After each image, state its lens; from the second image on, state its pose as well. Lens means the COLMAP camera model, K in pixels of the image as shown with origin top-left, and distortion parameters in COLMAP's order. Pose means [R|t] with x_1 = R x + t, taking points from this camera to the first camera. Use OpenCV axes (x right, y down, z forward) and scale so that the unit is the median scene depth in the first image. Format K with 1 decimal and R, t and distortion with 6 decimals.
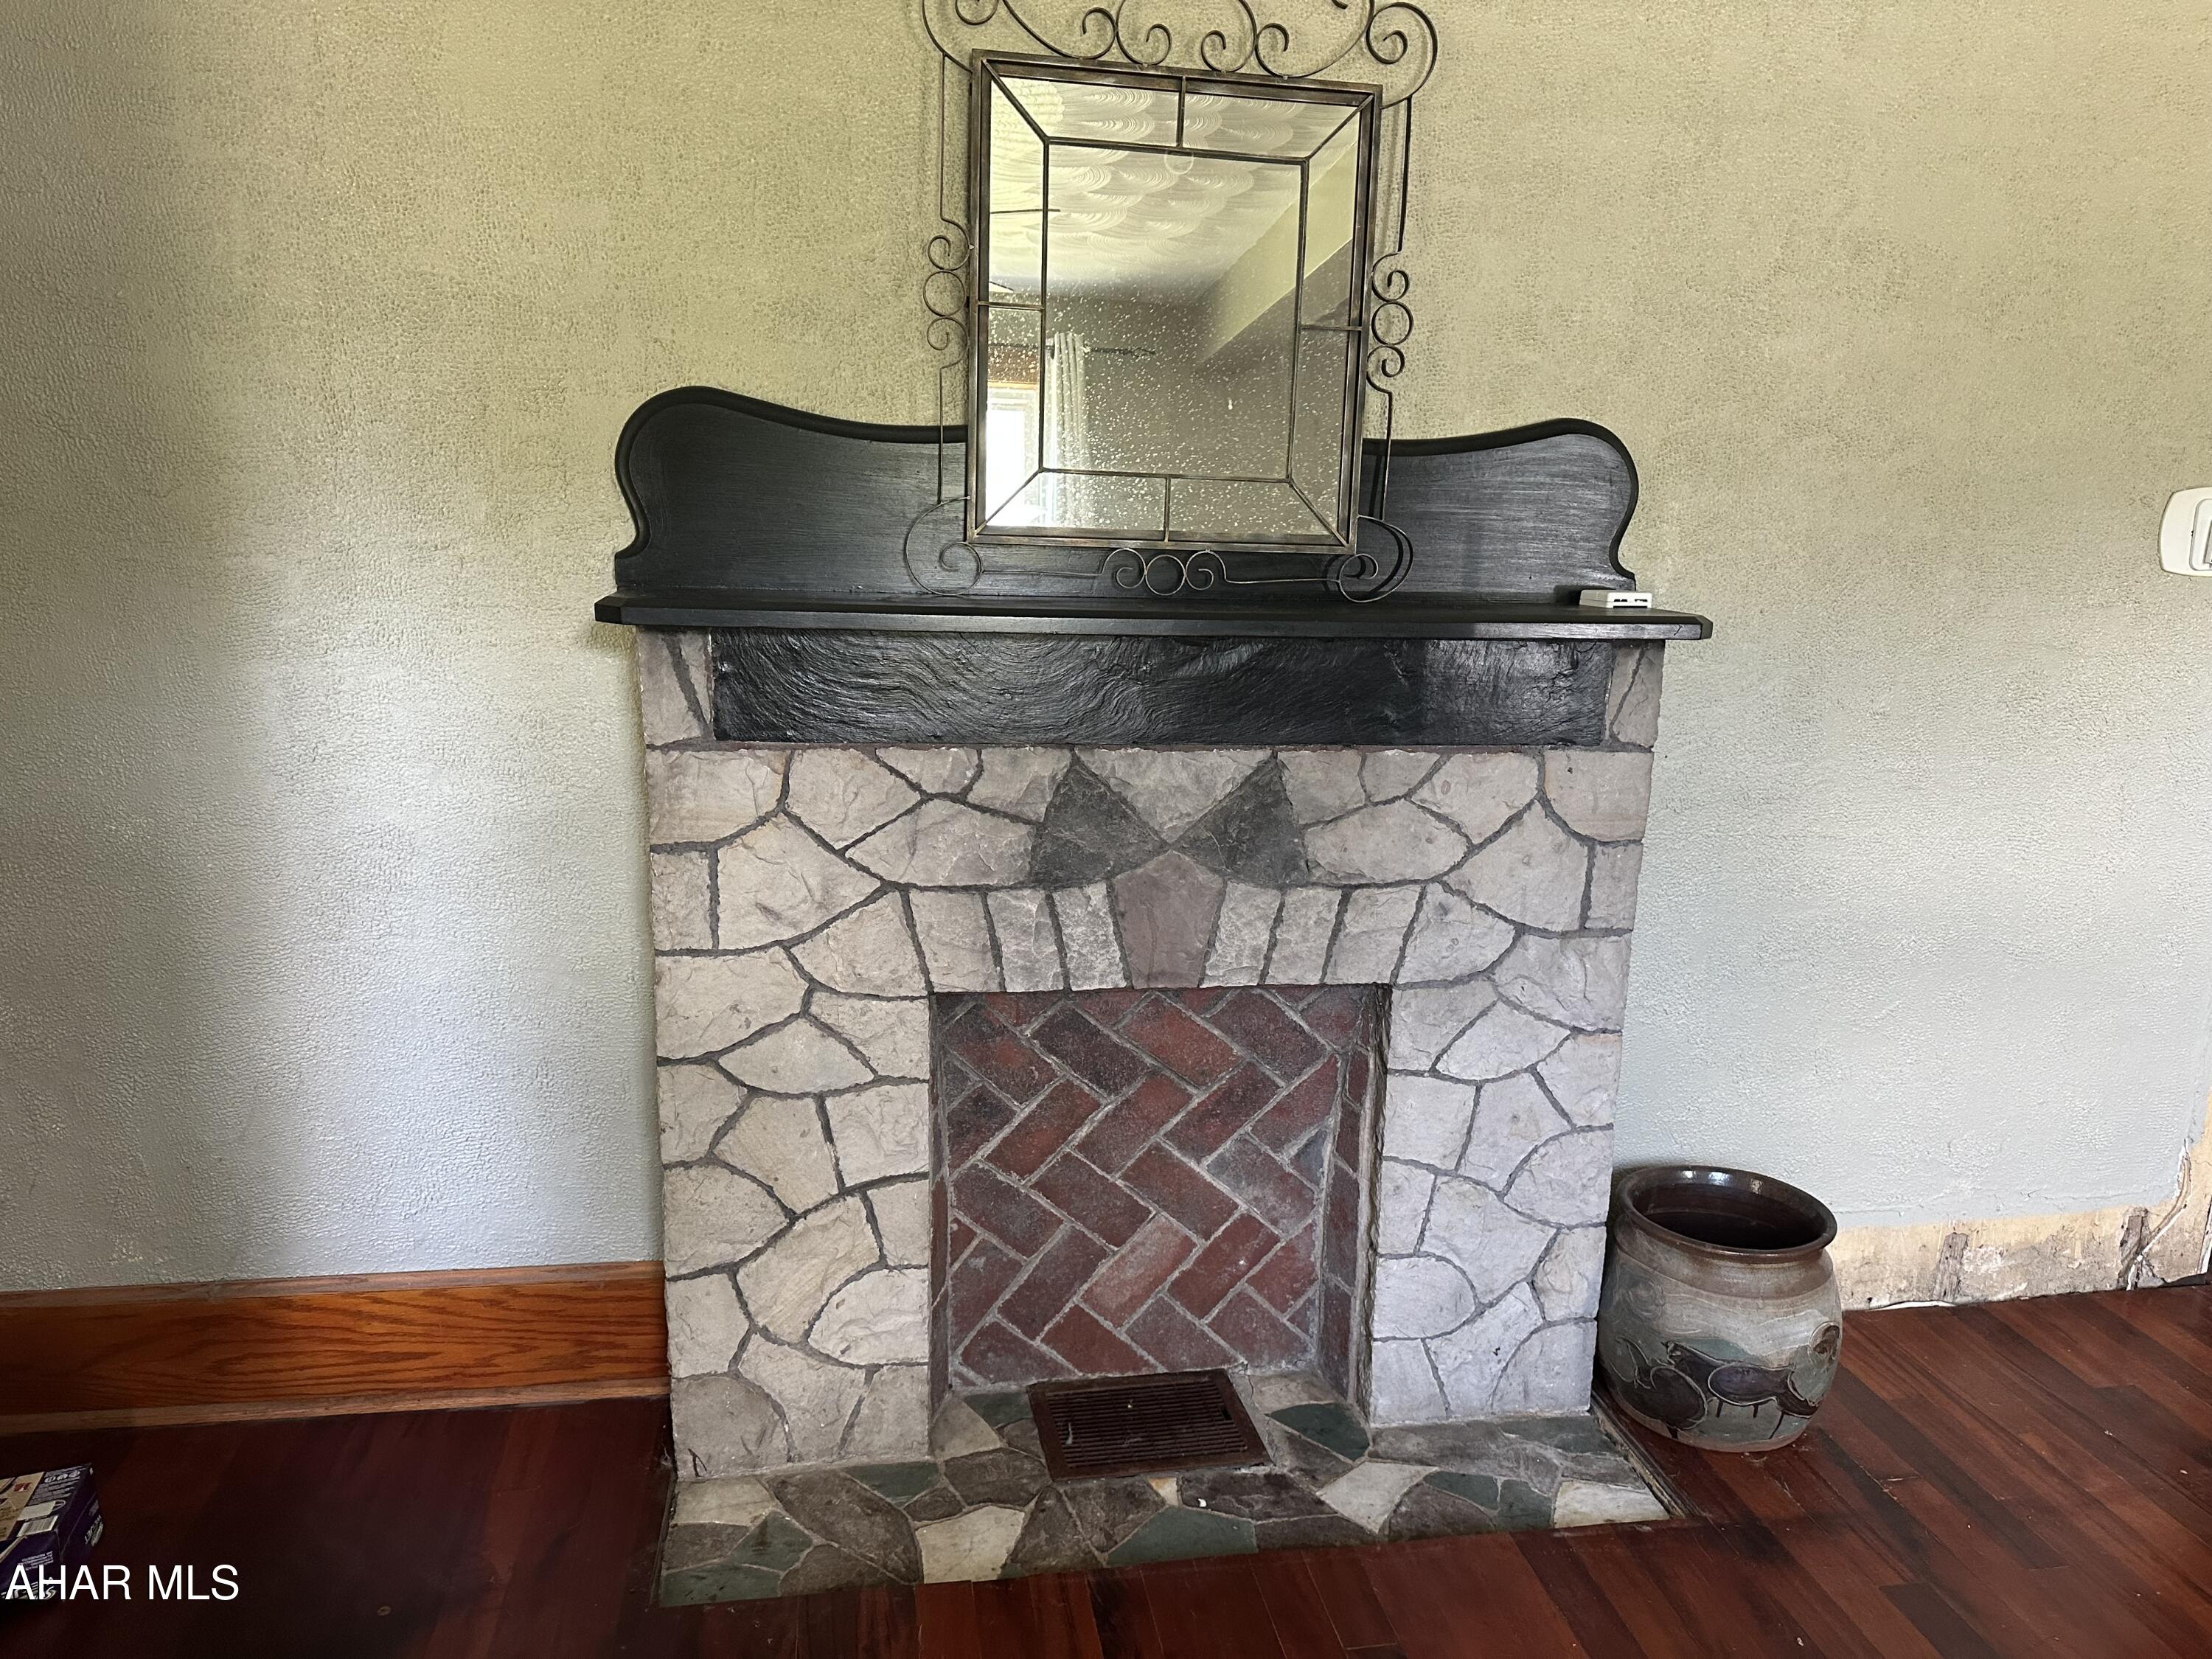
lens RADIAL K [[1547.0, 0, 1118.3], [0, 1547.0, 815.6], [0, 0, 1]] dist [0.109670, -0.134237]
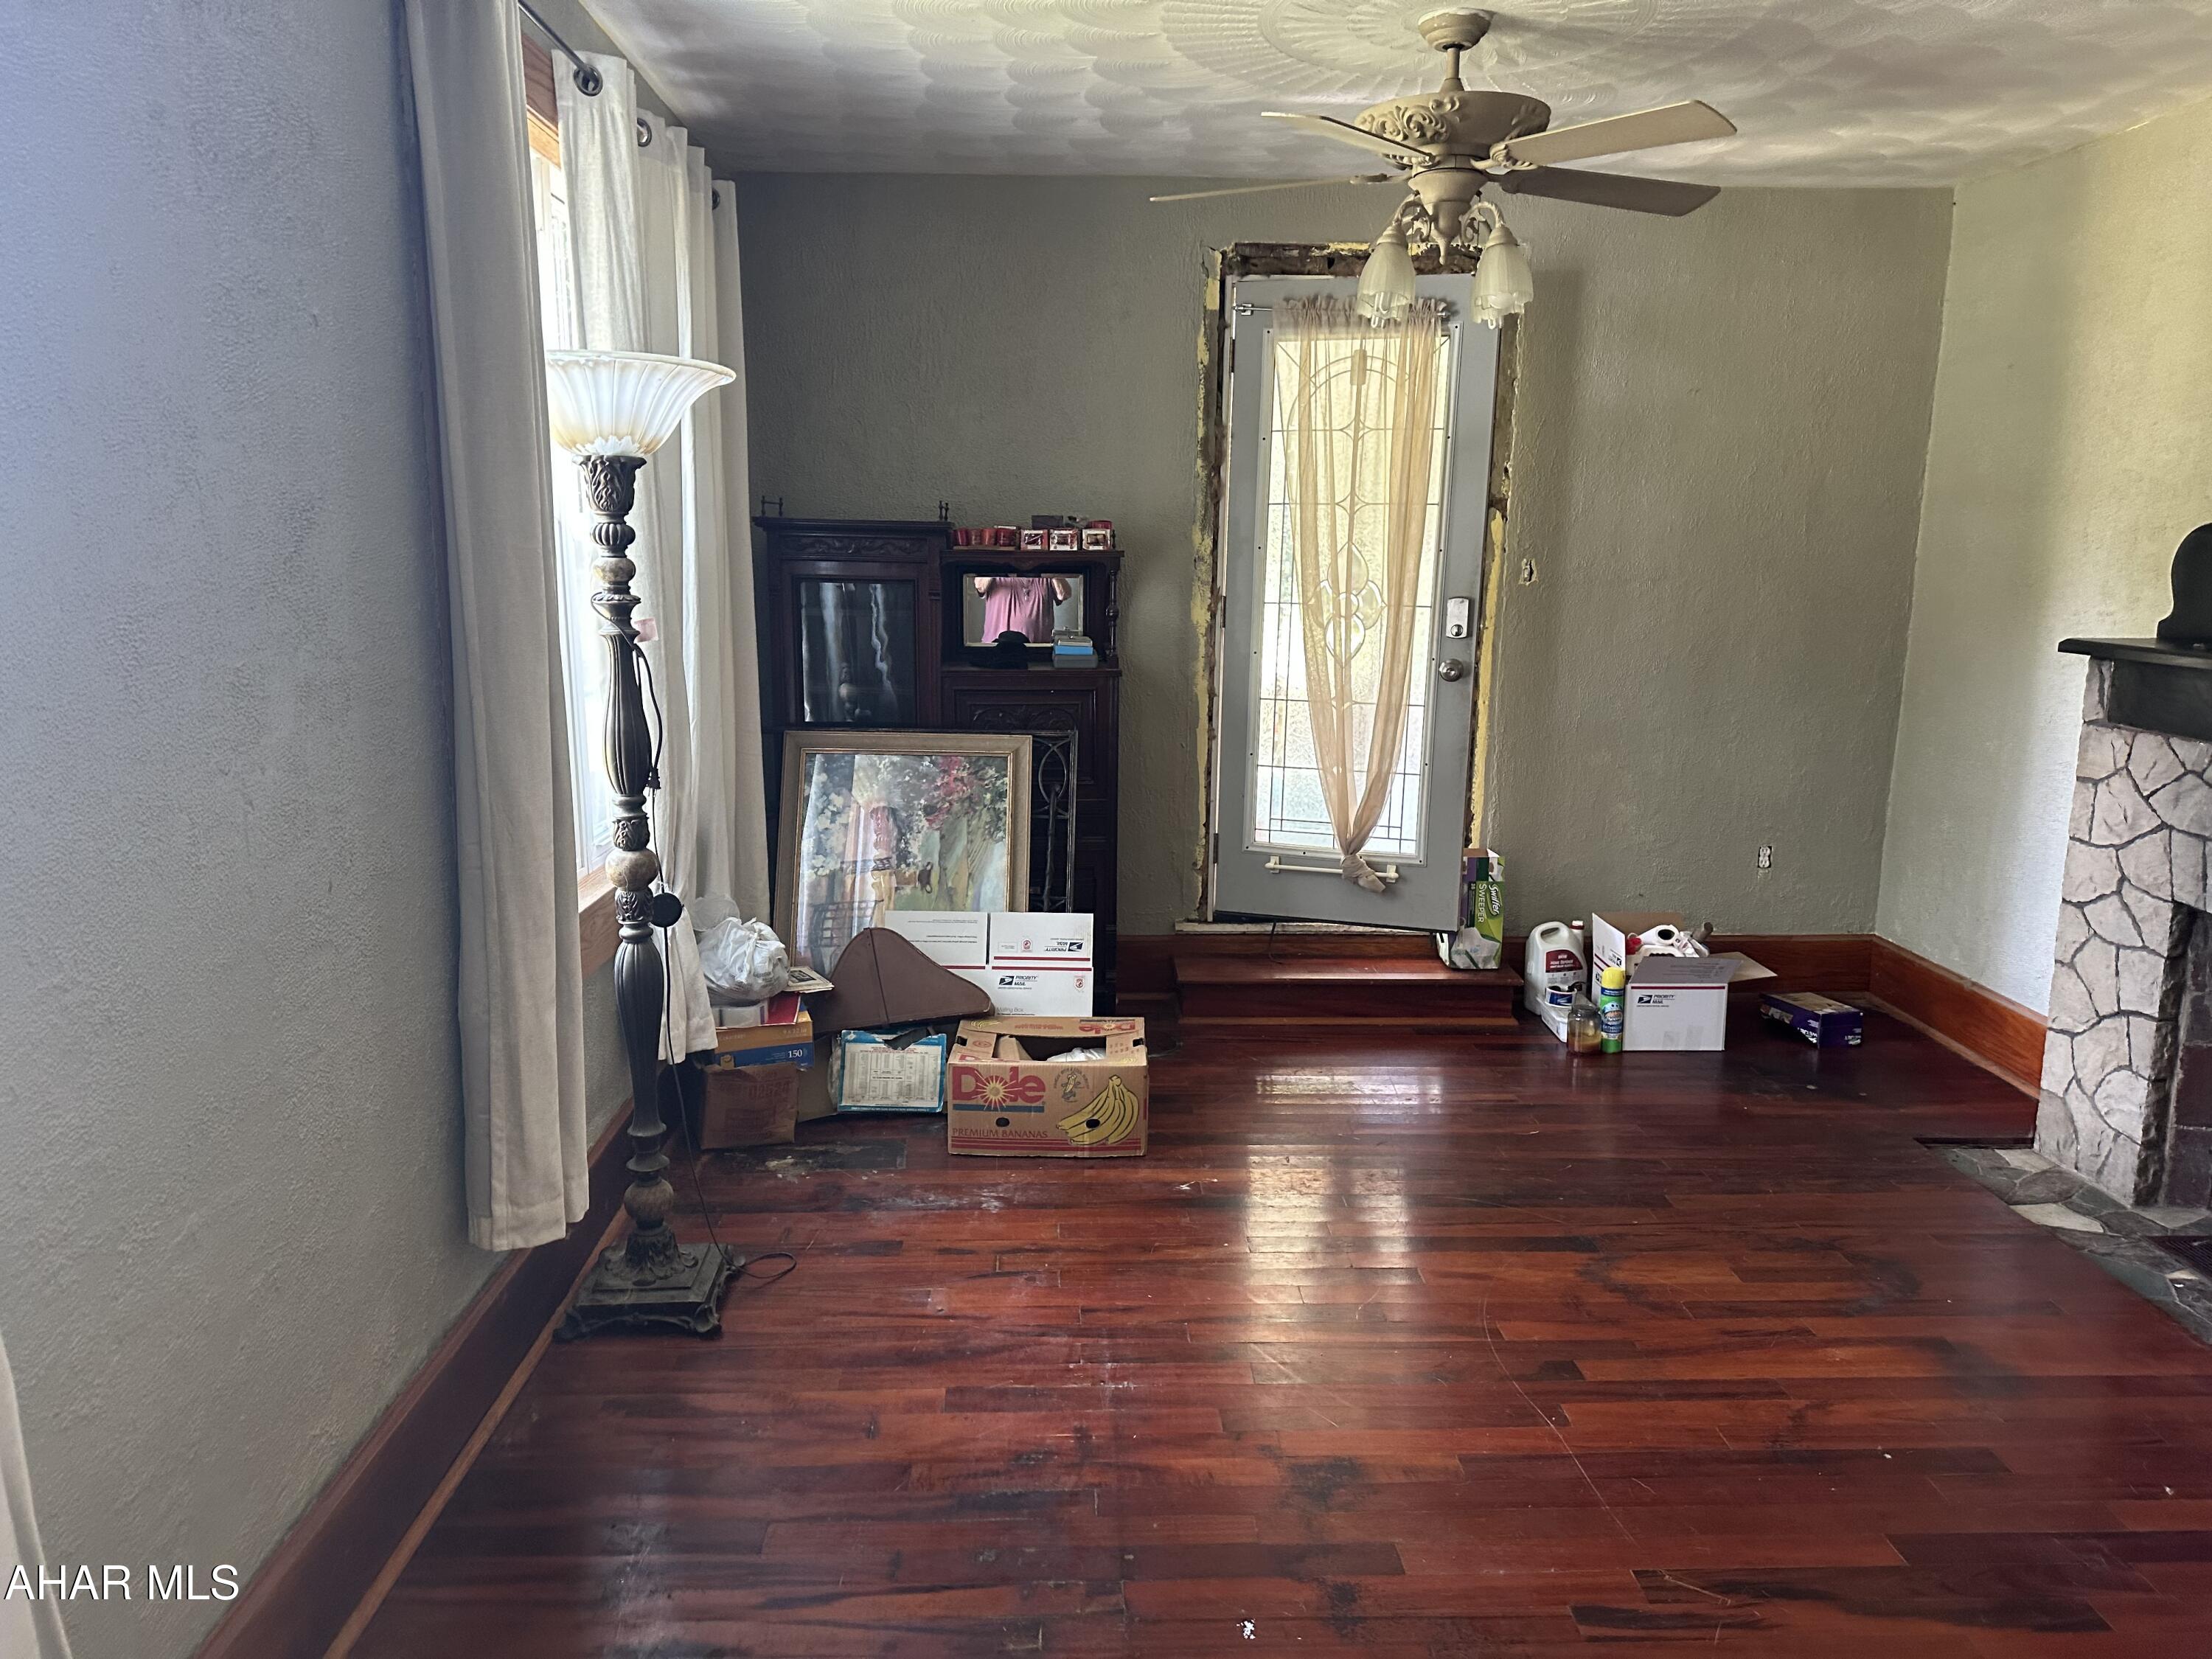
lens RADIAL K [[1547.0, 0, 1118.3], [0, 1547.0, 815.6], [0, 0, 1]] dist [0.109670, -0.134237]
pose [[-0.133876, 0.137637, -0.981393, 1.565602], [-0.219873, 0.961501, 0.164841, 0.004538], [0.966299, 0.237850, -0.098459, 0.114860]]
